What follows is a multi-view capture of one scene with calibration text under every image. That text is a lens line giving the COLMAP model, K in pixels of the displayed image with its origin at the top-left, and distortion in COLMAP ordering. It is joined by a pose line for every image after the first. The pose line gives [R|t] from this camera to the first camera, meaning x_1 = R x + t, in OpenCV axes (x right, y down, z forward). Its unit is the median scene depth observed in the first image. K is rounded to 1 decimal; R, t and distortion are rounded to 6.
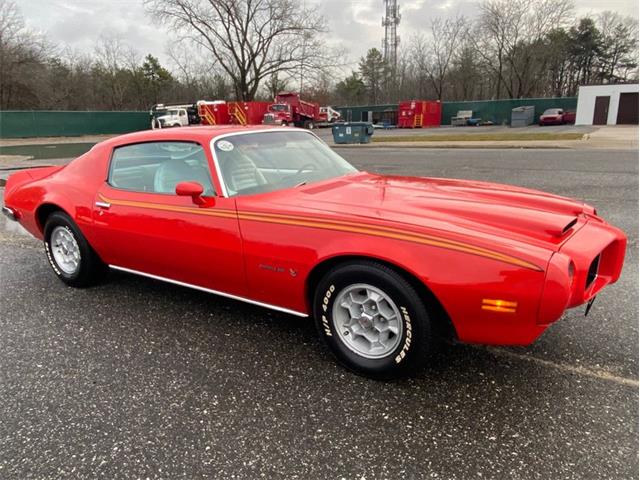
lens RADIAL K [[475.8, 0, 316.9], [0, 475.8, 242.2], [0, 0, 1]] dist [0.062003, -0.074437]
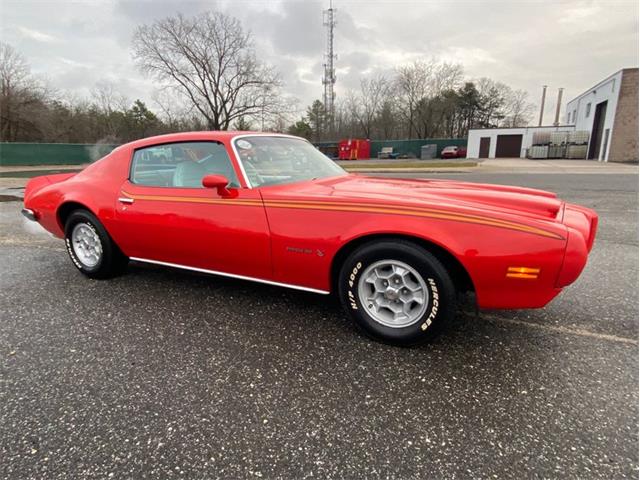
lens RADIAL K [[366.5, 0, 318.6], [0, 366.5, 241.7], [0, 0, 1]] dist [0.038954, -0.041114]
pose [[0.992746, -0.018908, 0.118736, -0.008271], [0.021131, 0.999624, -0.017499, 0.002837], [-0.118360, 0.019881, 0.992772, 0.008780]]
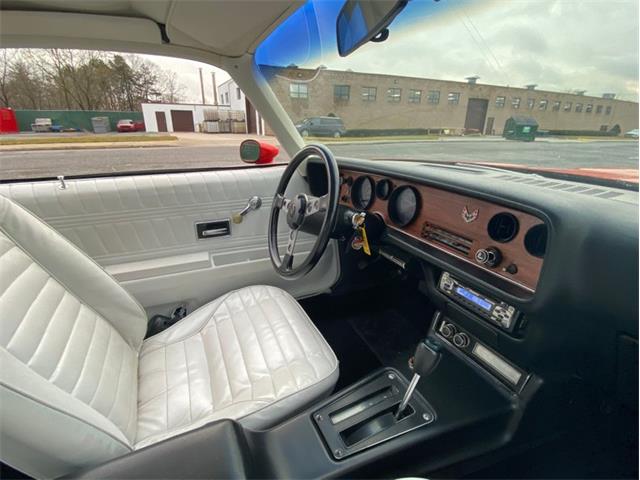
lens RADIAL K [[306.1, 0, 320.0], [0, 306.1, 240.0], [0, 0, 1]] dist [0.024126, -0.023987]
pose [[0.515209, -0.273053, 0.812405, -0.016740], [0.197518, 0.960205, 0.197468, -0.011883], [-0.833994, 0.058728, 0.548639, 0.071480]]
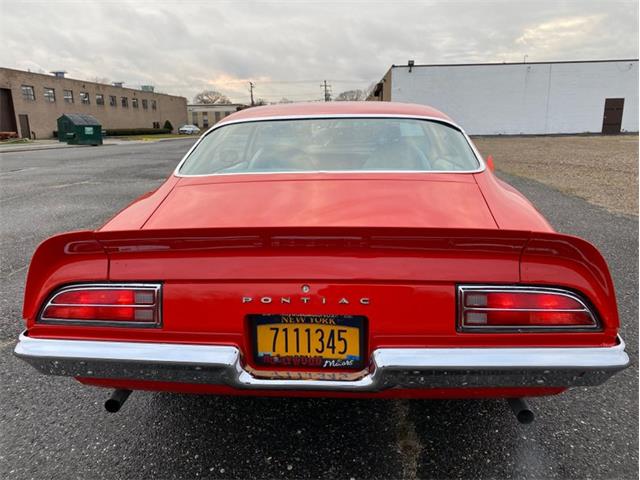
lens RADIAL K [[492.9, 0, 318.9], [0, 492.9, 232.5], [0, 0, 1]] dist [0.017015, -0.006136]
pose [[-0.487366, -0.160120, 0.858391, -0.073870], [0.247551, 0.917376, 0.311673, -0.024636], [-0.837373, 0.364394, -0.407460, 0.114996]]
